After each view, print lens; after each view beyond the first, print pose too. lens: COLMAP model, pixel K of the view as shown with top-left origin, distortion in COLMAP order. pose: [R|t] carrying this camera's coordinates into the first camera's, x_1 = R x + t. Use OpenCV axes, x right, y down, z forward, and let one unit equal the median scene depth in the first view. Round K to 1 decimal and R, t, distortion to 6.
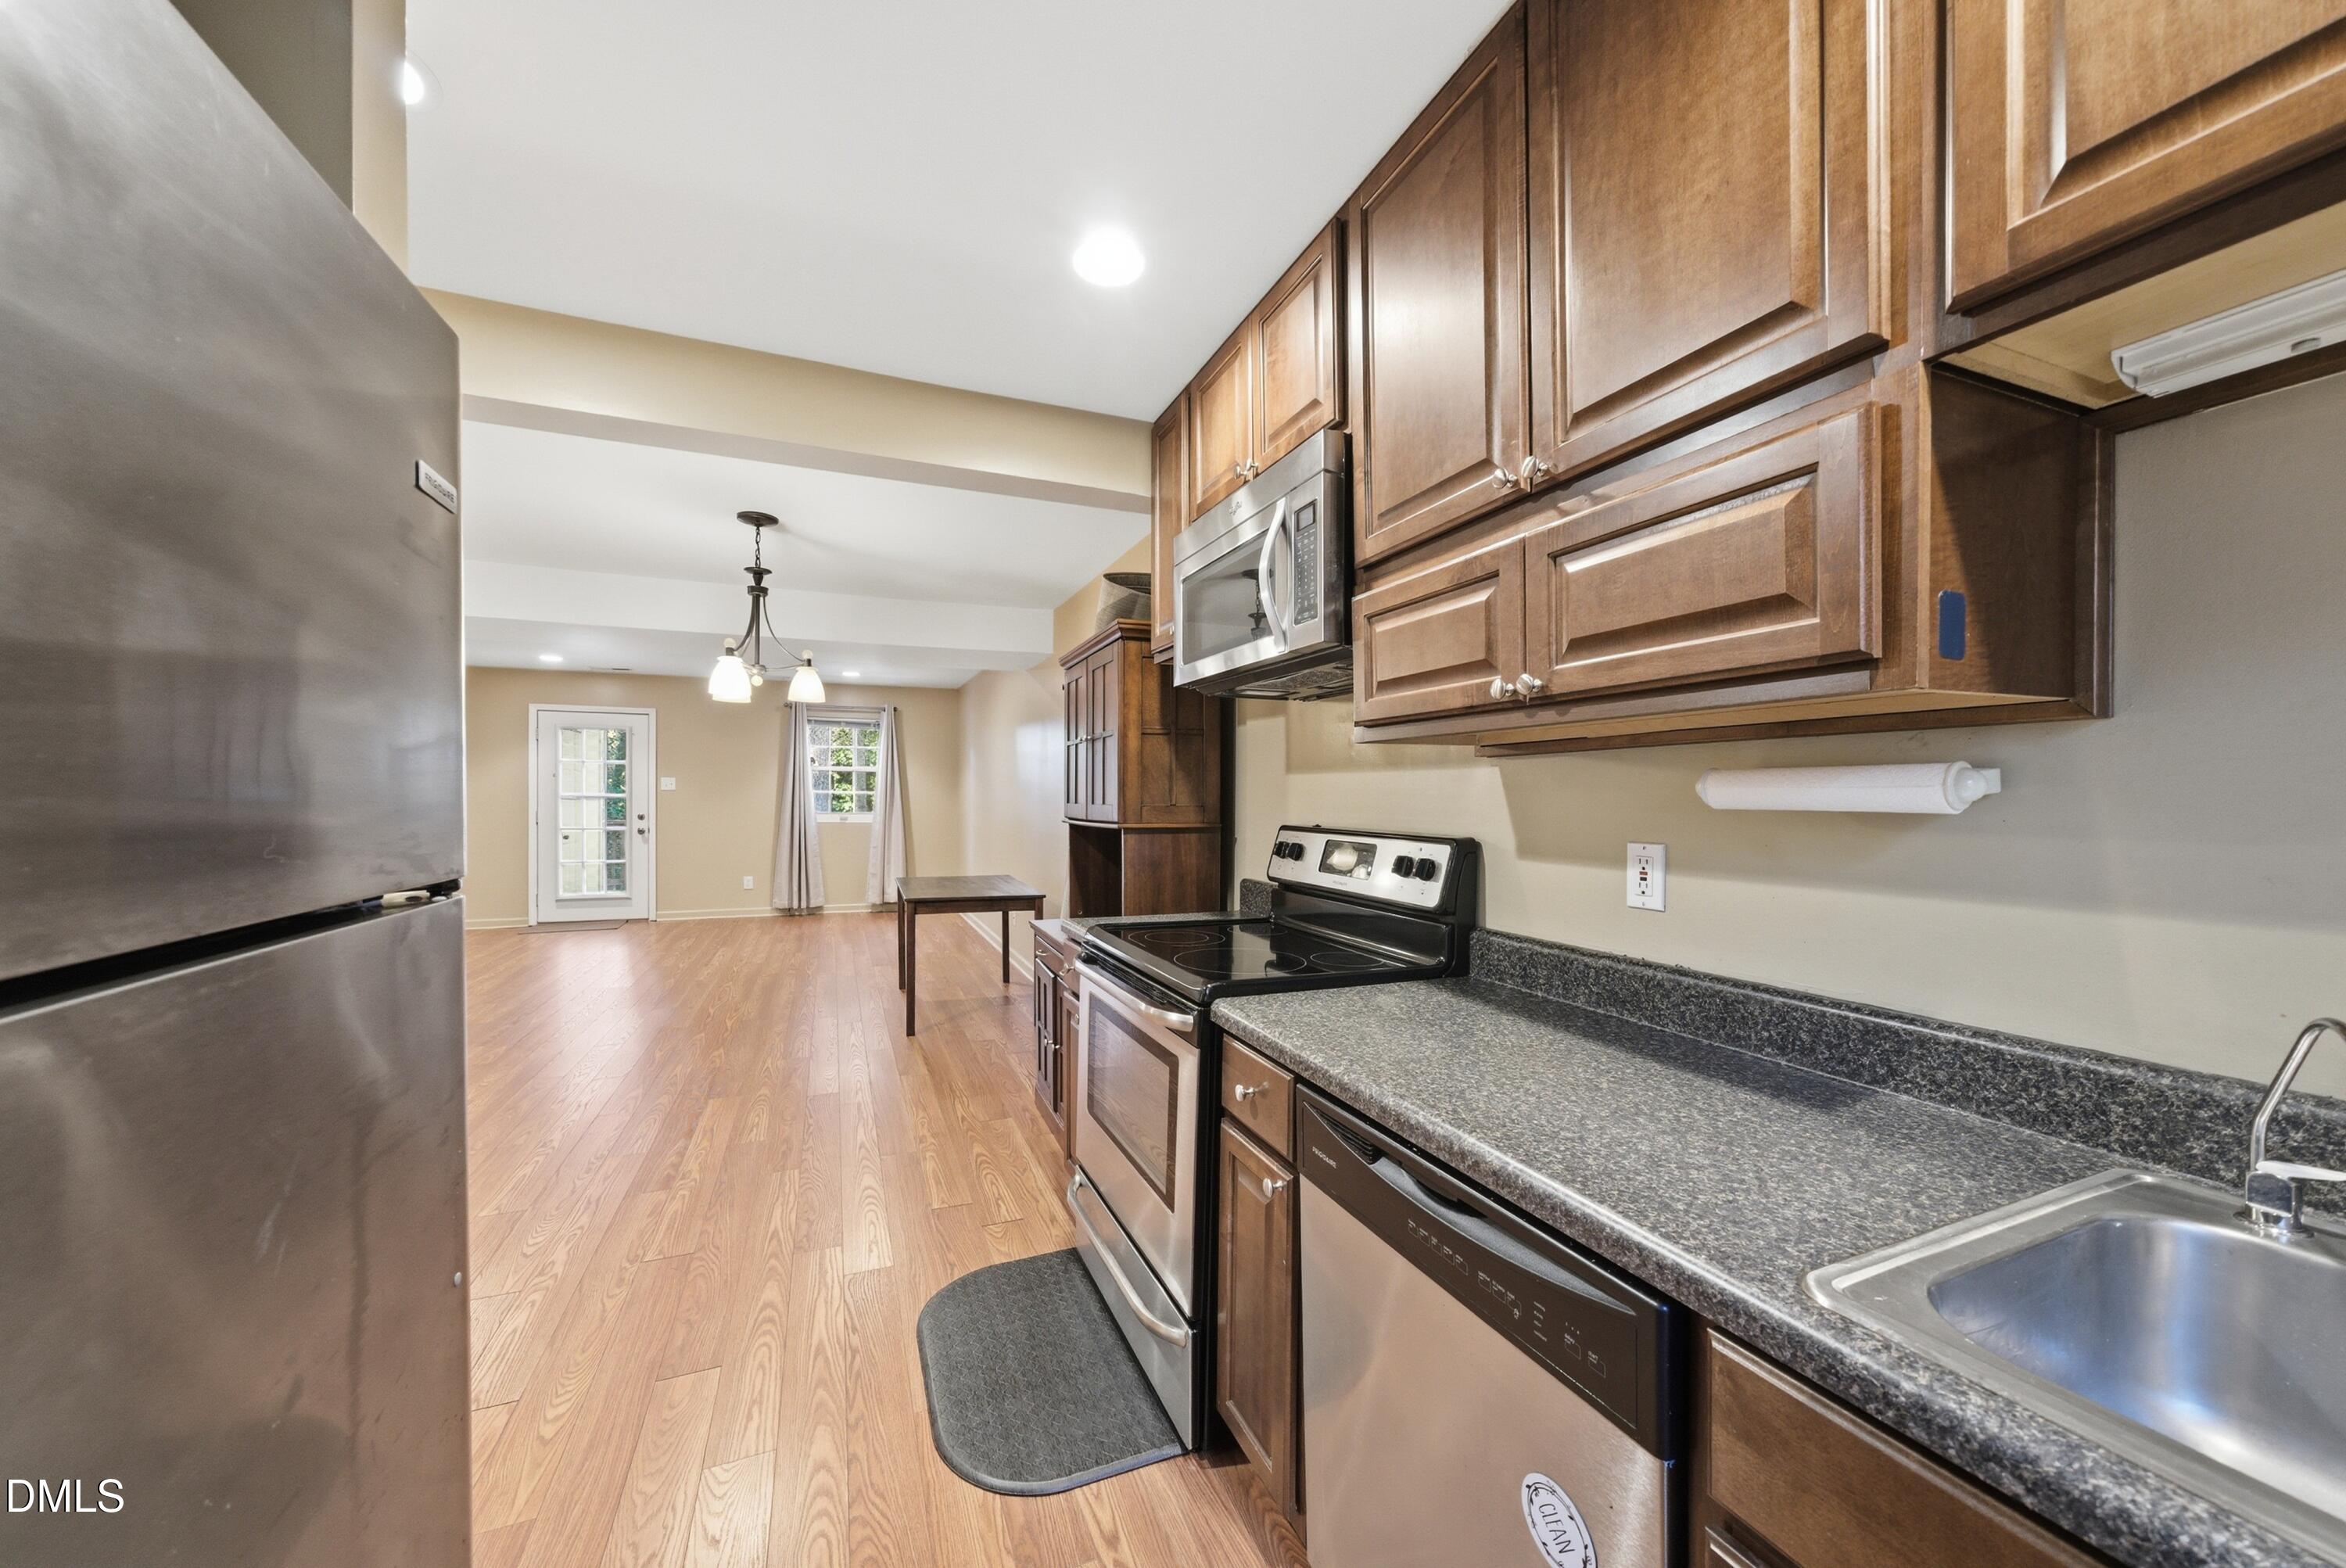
lens RADIAL K [[823.0, 0, 1166.3], [0, 823.0, 805.7], [0, 0, 1]] dist [-0.011302, 0.004208]
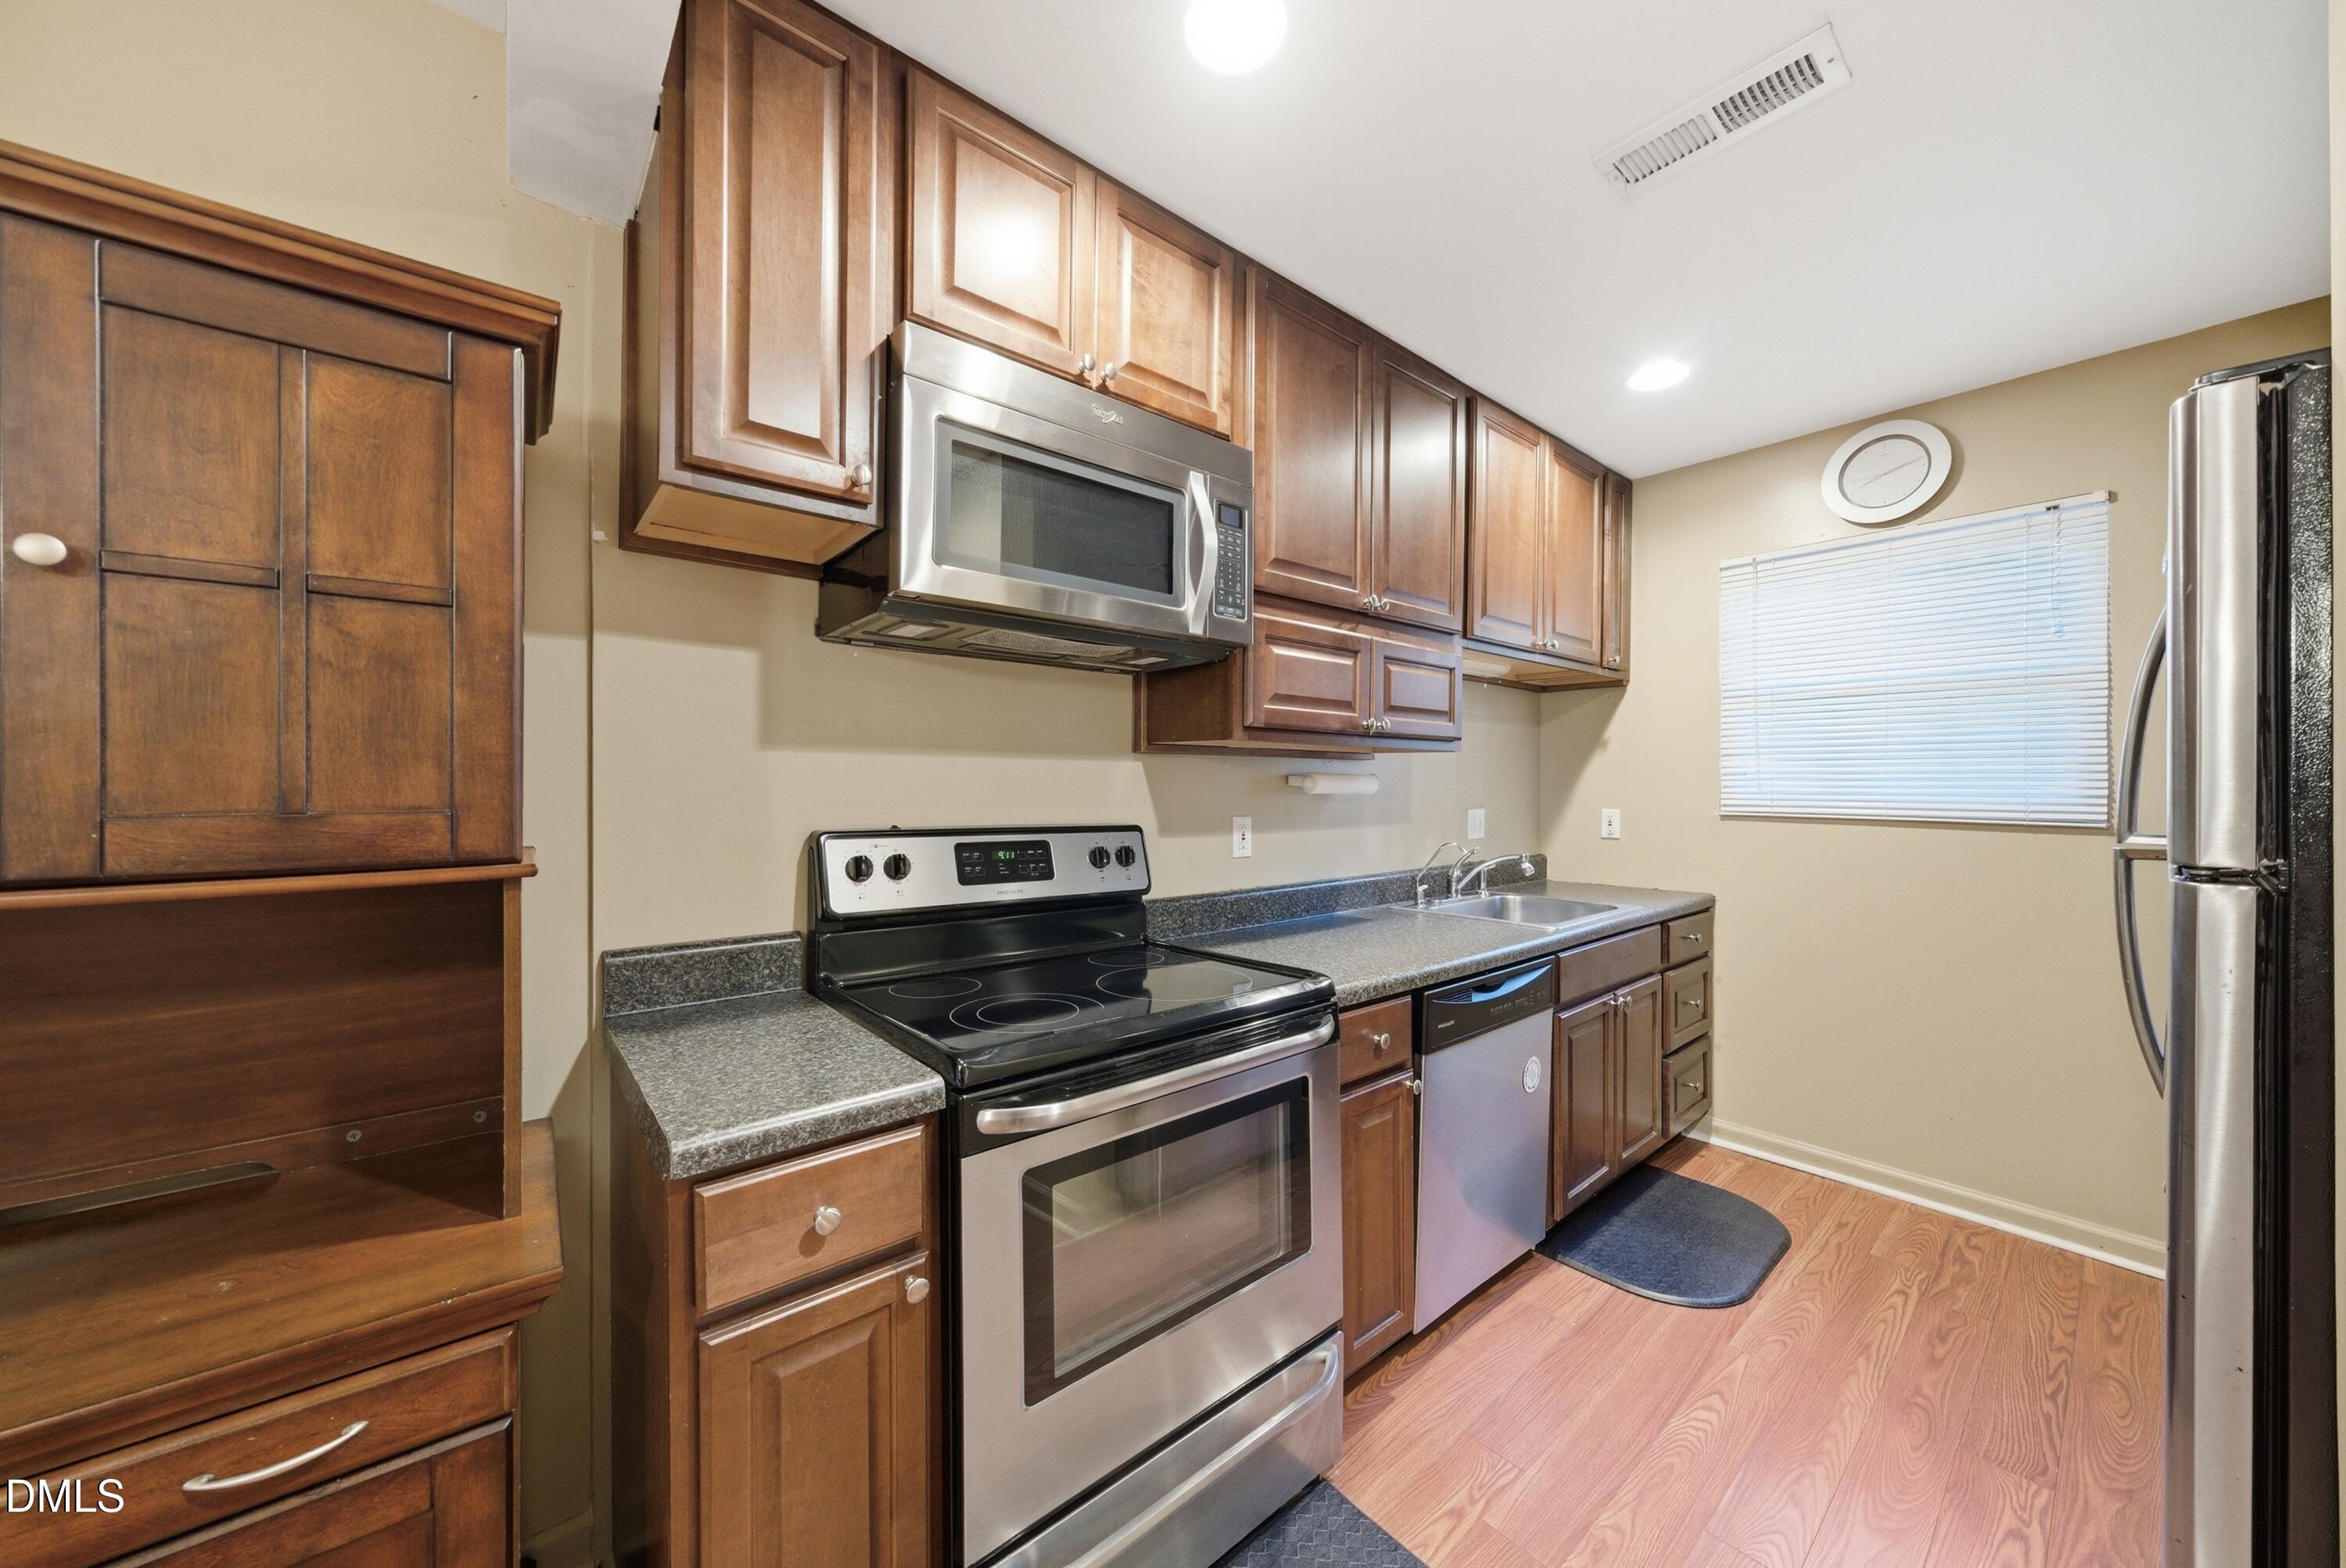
lens RADIAL K [[823.8, 0, 1180.2], [0, 823.8, 786.3], [0, 0, 1]] dist [-0.007324, 0.000278]
pose [[-0.311067, -0.000128, 0.950388, -0.954237], [0.009558, 0.999949, 0.003263, -0.021422], [-0.950340, 0.010099, -0.311050, 1.675303]]
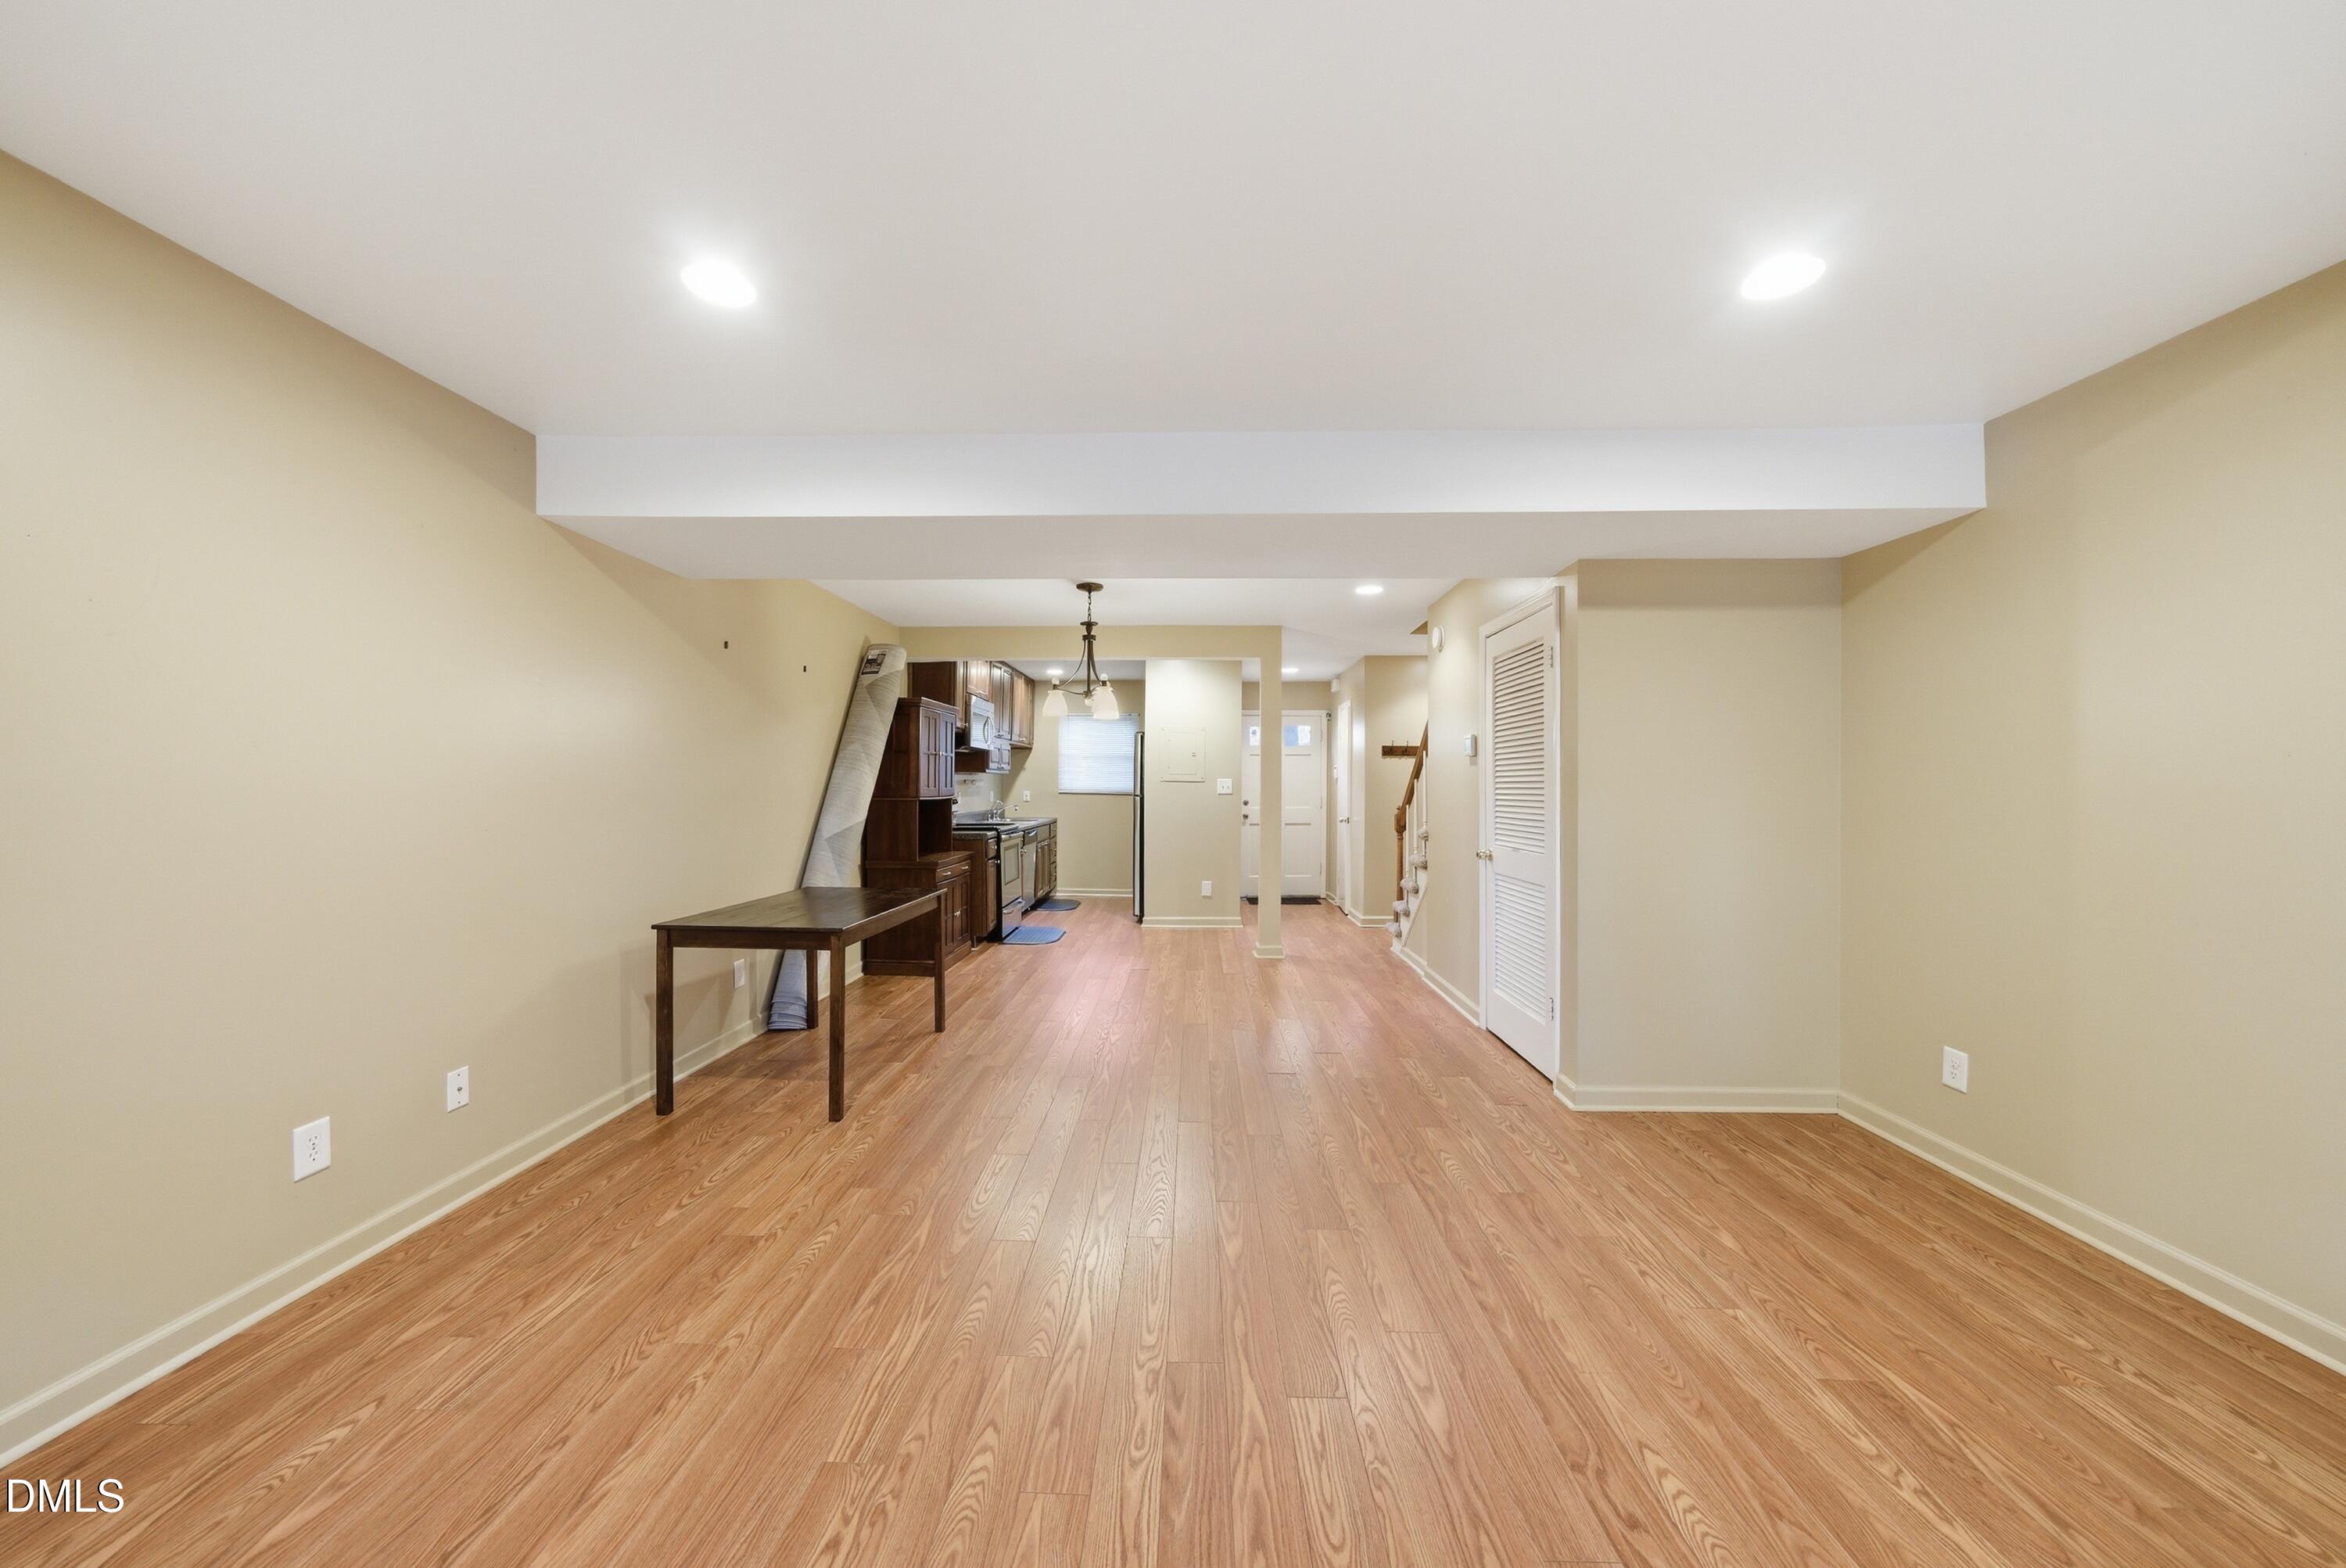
lens RADIAL K [[823.0, 0, 1166.3], [0, 823.0, 805.7], [0, 0, 1]] dist [-0.011302, 0.004208]
pose [[-0.913235, -0.019510, 0.406966, -3.034117], [-0.004947, 0.999310, 0.036806, -0.080018], [-0.407404, 0.031599, -0.912701, 5.672678]]
